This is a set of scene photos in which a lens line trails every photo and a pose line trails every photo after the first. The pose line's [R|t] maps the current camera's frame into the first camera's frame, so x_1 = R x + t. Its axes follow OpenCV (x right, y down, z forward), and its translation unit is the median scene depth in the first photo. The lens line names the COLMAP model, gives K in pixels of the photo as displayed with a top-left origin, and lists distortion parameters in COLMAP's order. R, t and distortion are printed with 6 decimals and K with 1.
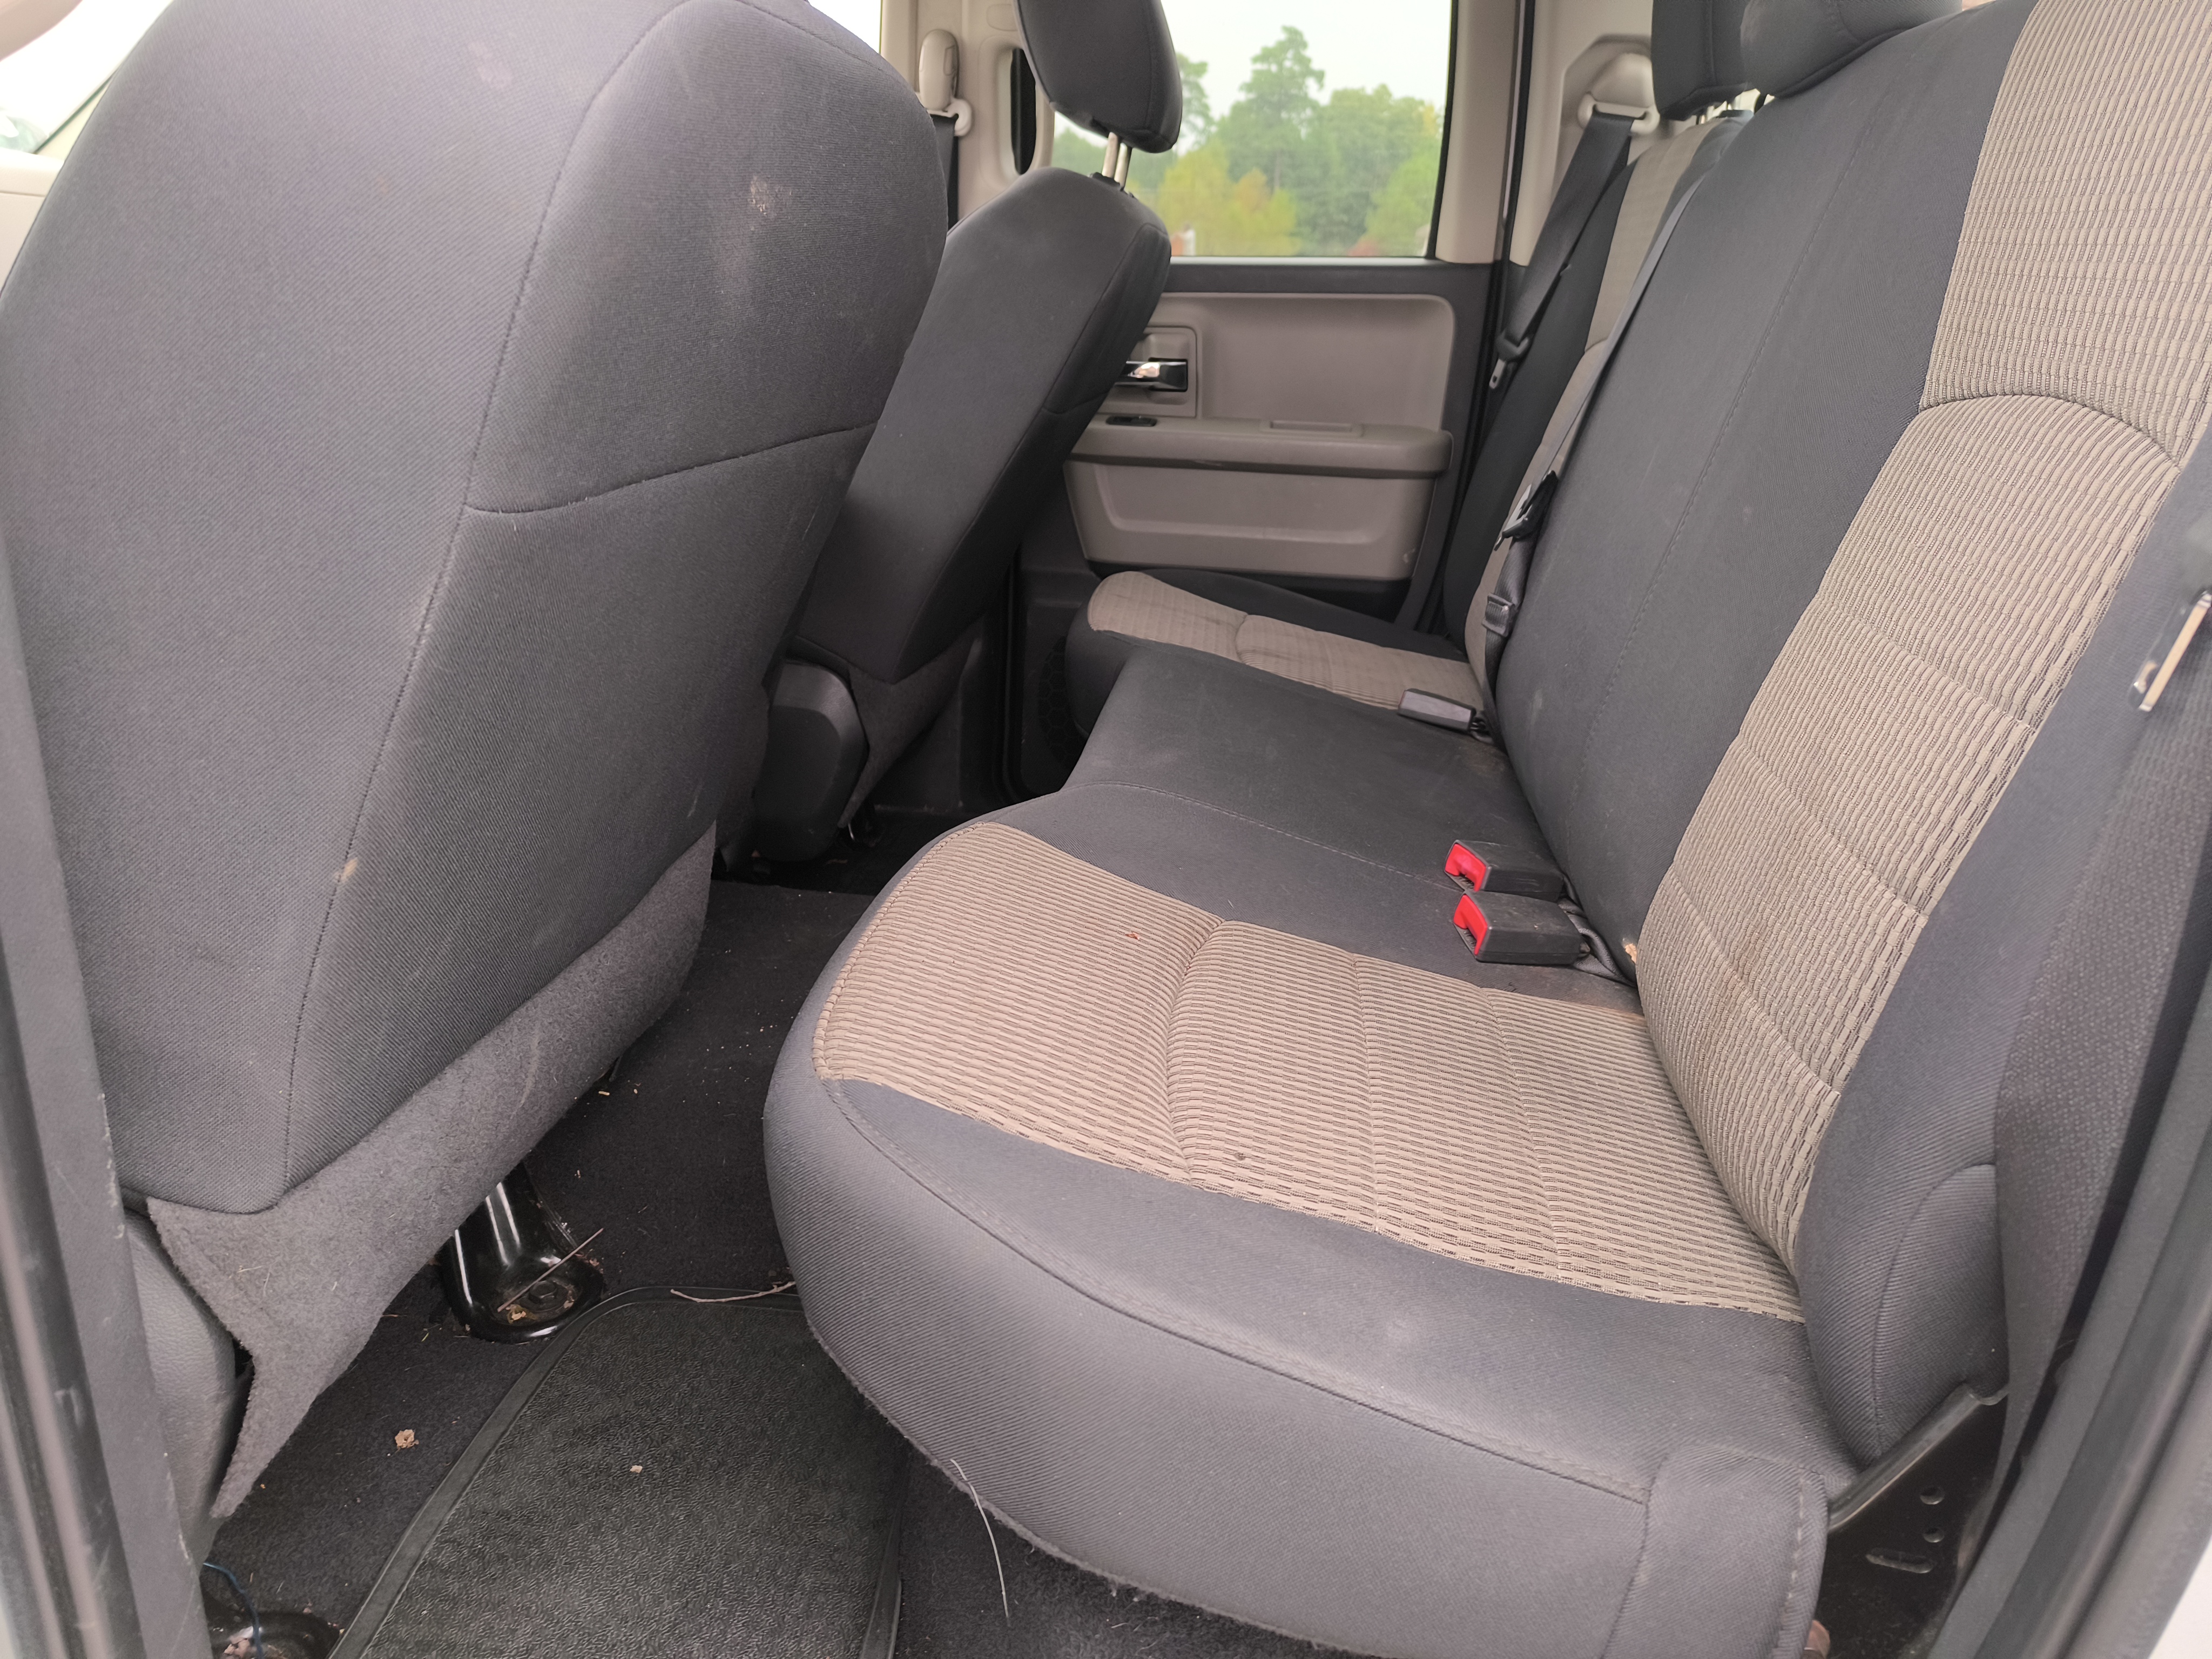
lens RADIAL K [[1501.7, 0, 1120.9], [0, 1501.7, 823.8], [0, 0, 1]] dist [0.130713, -0.180267]
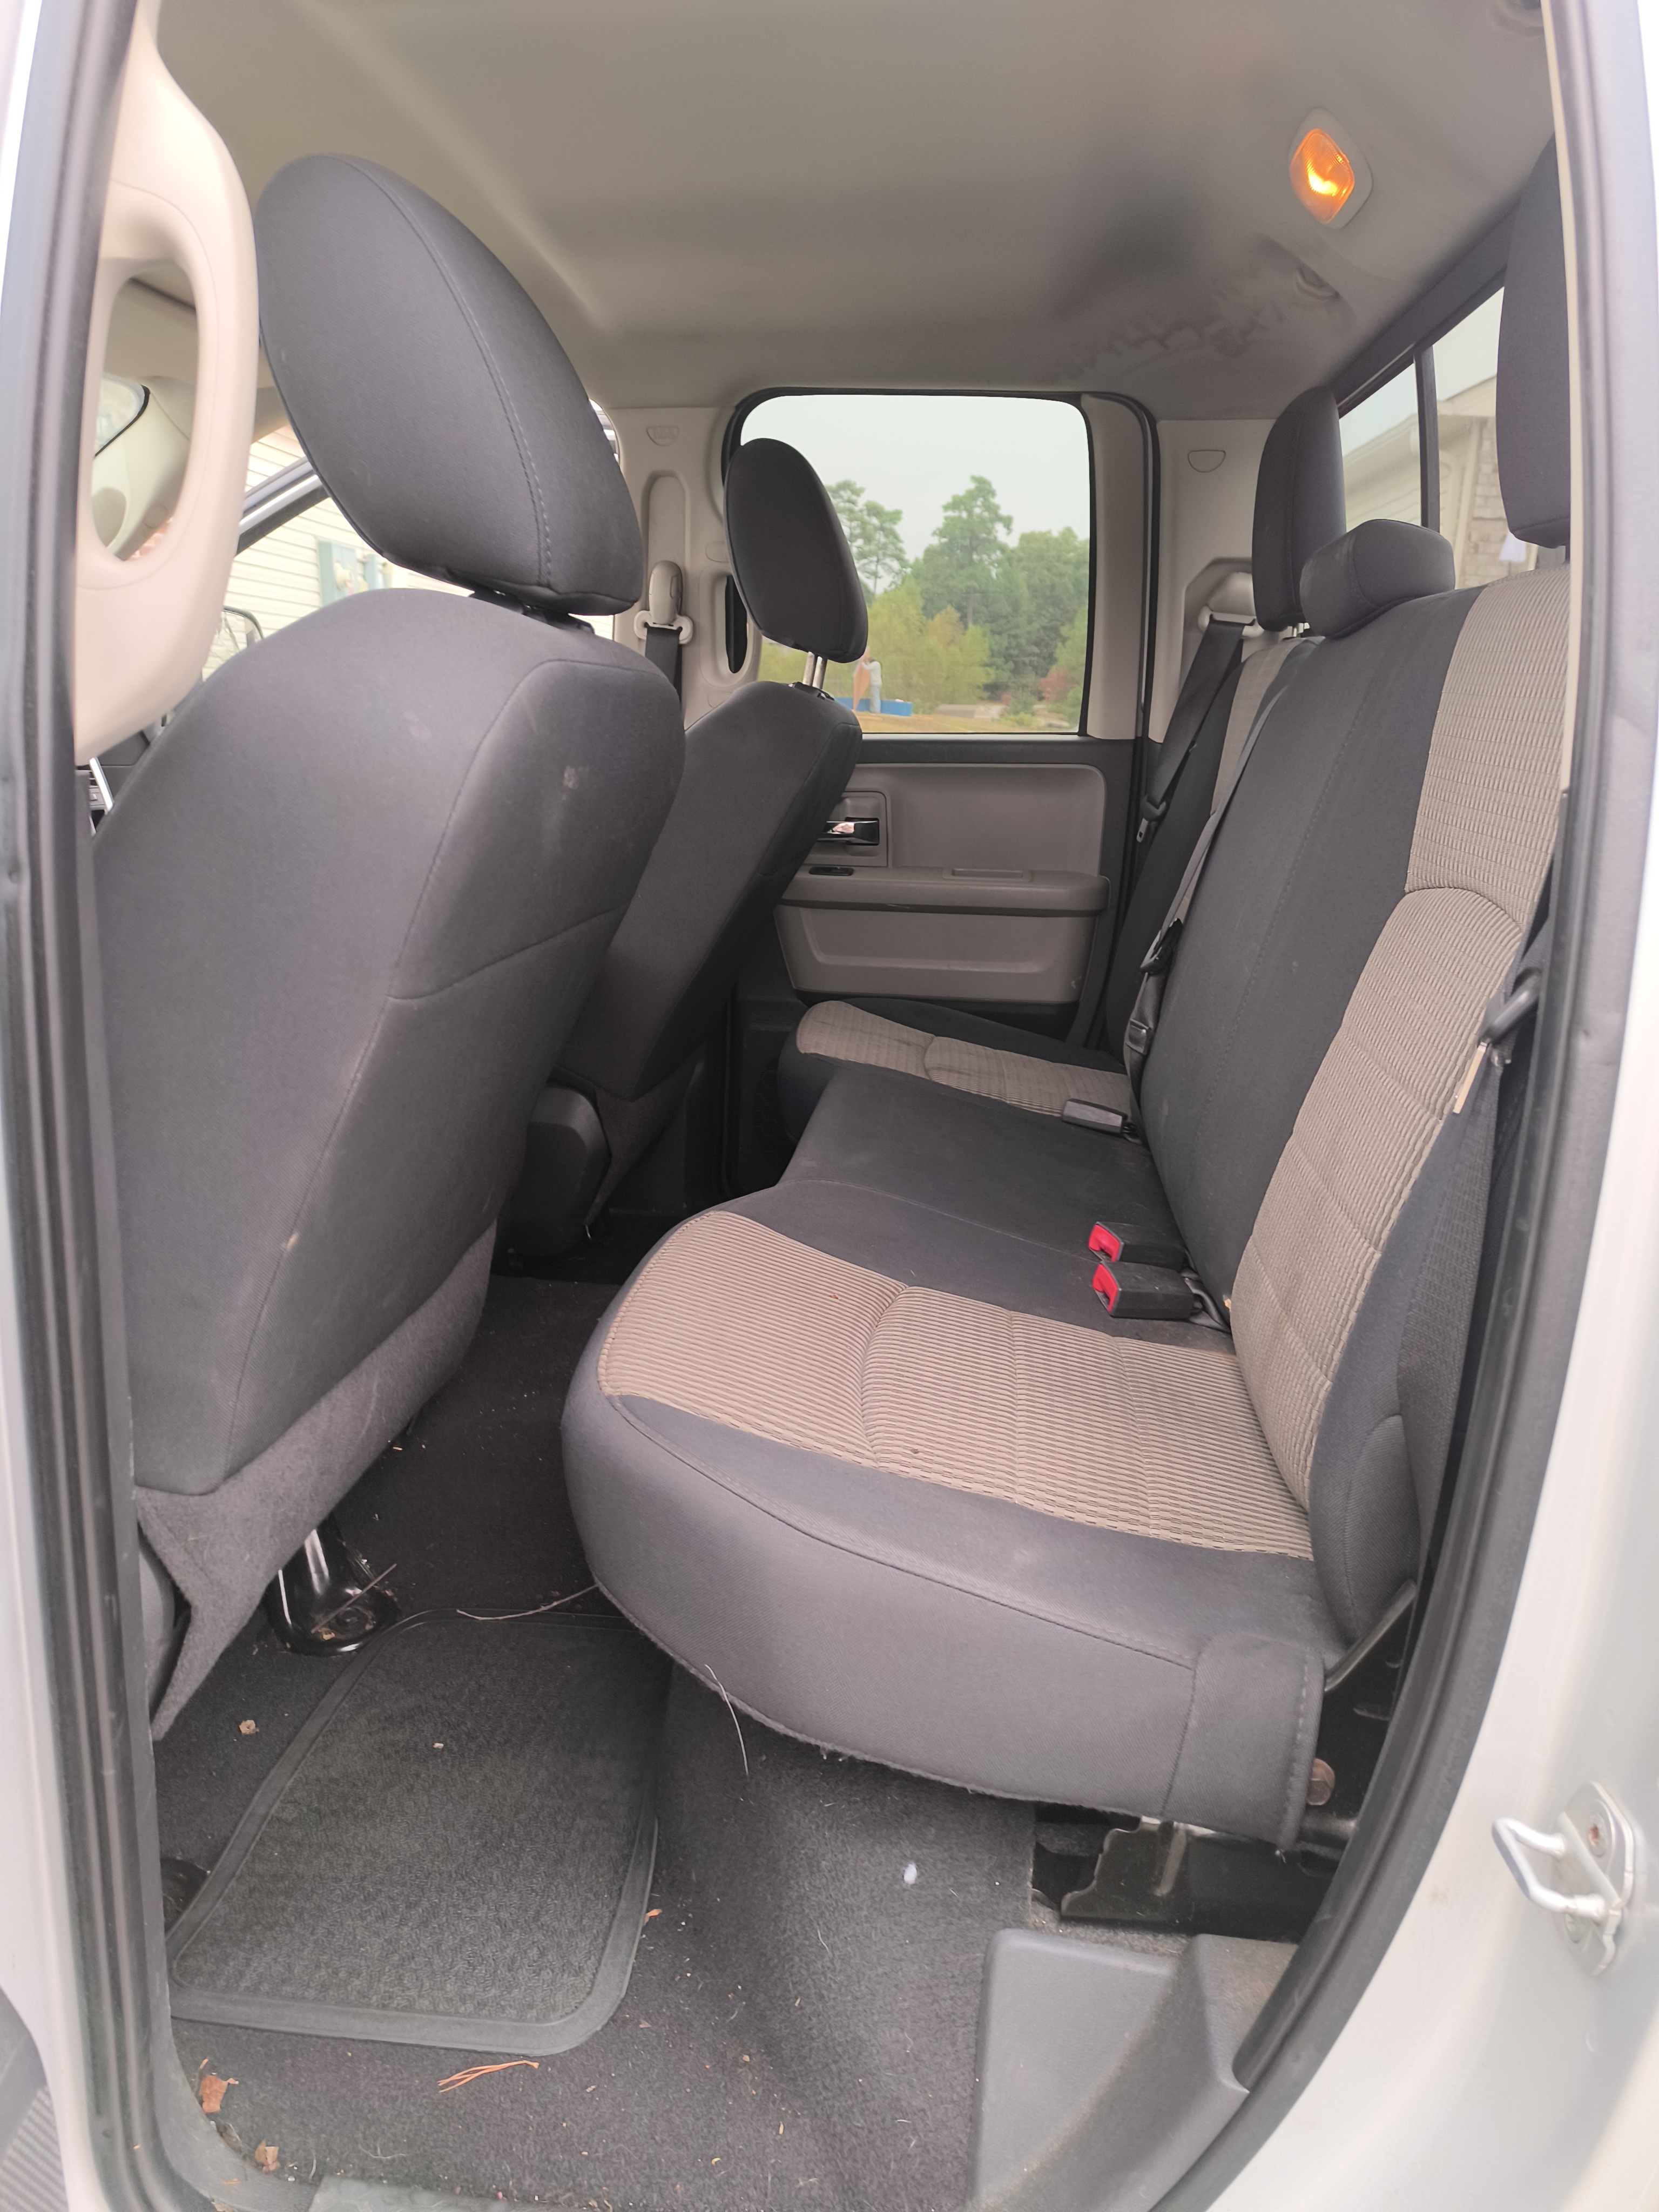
lens RADIAL K [[1519.7, 0, 836.1], [0, 1519.7, 1067.9], [0, 0, 1]] dist [0.070189, -0.001138]
pose [[0.999854, -0.016451, 0.004685, 0.005829], [0.016865, 0.993853, -0.109419, 0.020897], [-0.002857, 0.109482, 0.993985, -0.281729]]
